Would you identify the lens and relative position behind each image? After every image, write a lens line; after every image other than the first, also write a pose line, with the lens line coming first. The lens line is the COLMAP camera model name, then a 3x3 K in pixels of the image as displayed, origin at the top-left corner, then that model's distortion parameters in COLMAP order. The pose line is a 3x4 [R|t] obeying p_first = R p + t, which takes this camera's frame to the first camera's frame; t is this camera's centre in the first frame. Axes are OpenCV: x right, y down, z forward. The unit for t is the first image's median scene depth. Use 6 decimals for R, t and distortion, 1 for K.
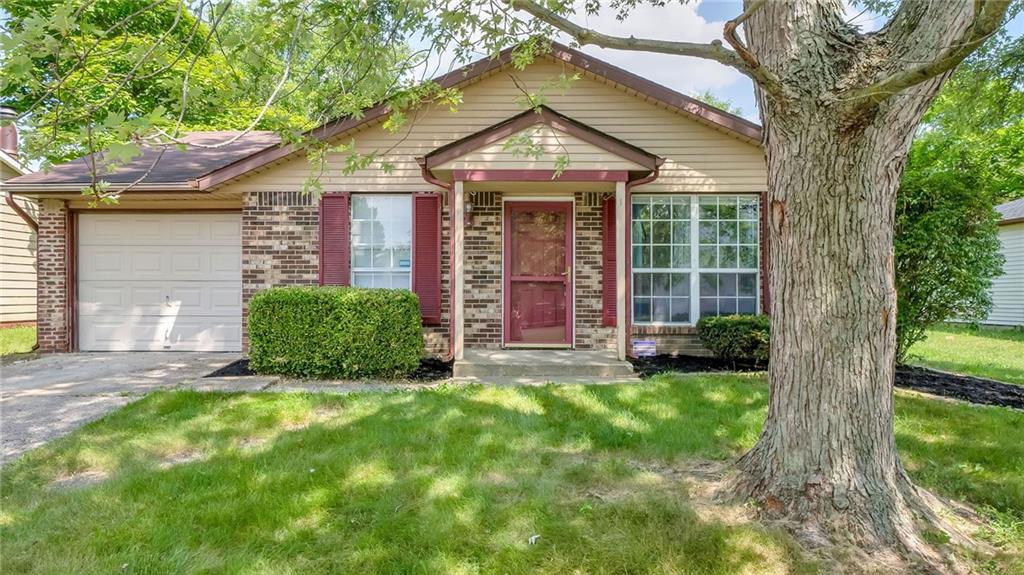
lens RADIAL K [[700.7, 0, 512.0], [0, 700.7, 287.5], [0, 0, 1]] dist [0.002465, 0.001364]
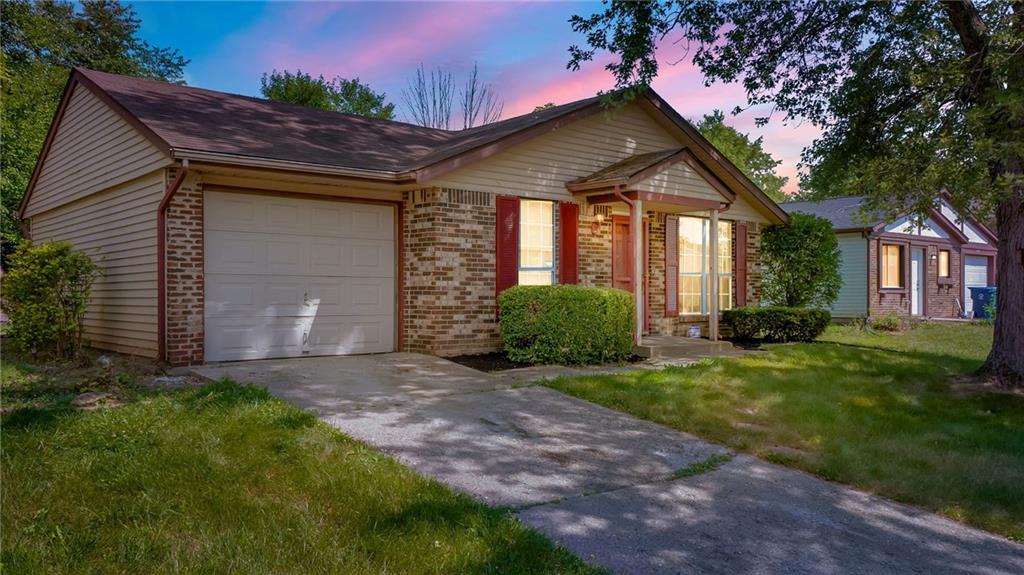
lens RADIAL K [[777.8, 0, 512.0], [0, 777.8, 287.5], [0, 0, 1]] dist [0.037490, -0.001057]
pose [[0.752040, 0.004810, 0.659100, -1.021476], [-0.006226, 0.999981, -0.000194, 0.003523], [-0.659088, -0.003957, 0.752056, 0.109585]]
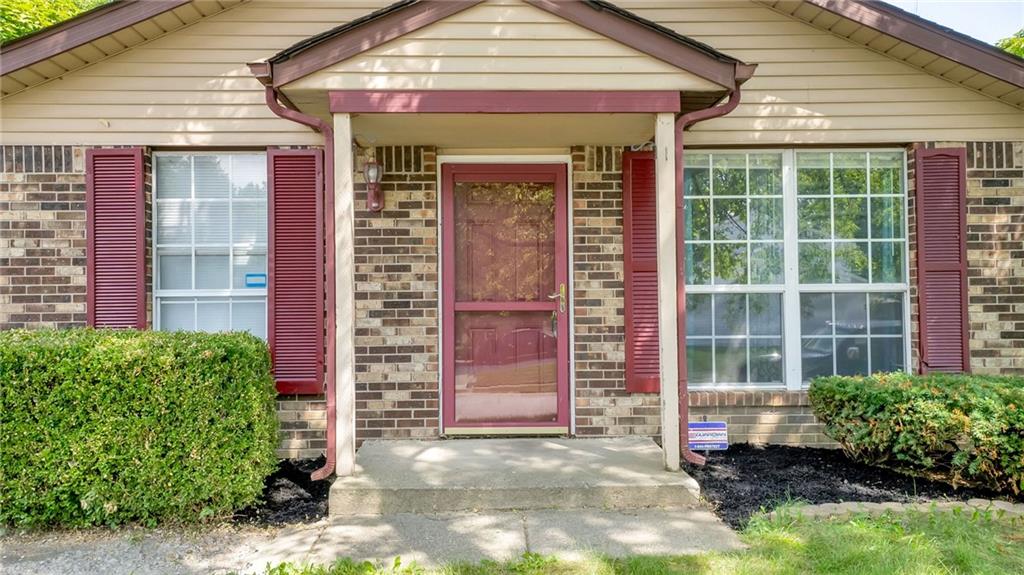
lens RADIAL K [[777.8, 0, 512.0], [0, 777.8, 287.5], [0, 0, 1]] dist [0.037490, -0.001057]
pose [[0.999348, -0.010849, 0.034425, 0.021844], [0.011615, 0.999688, -0.022119, -0.013795], [-0.034174, 0.022504, 0.999163, 0.400814]]
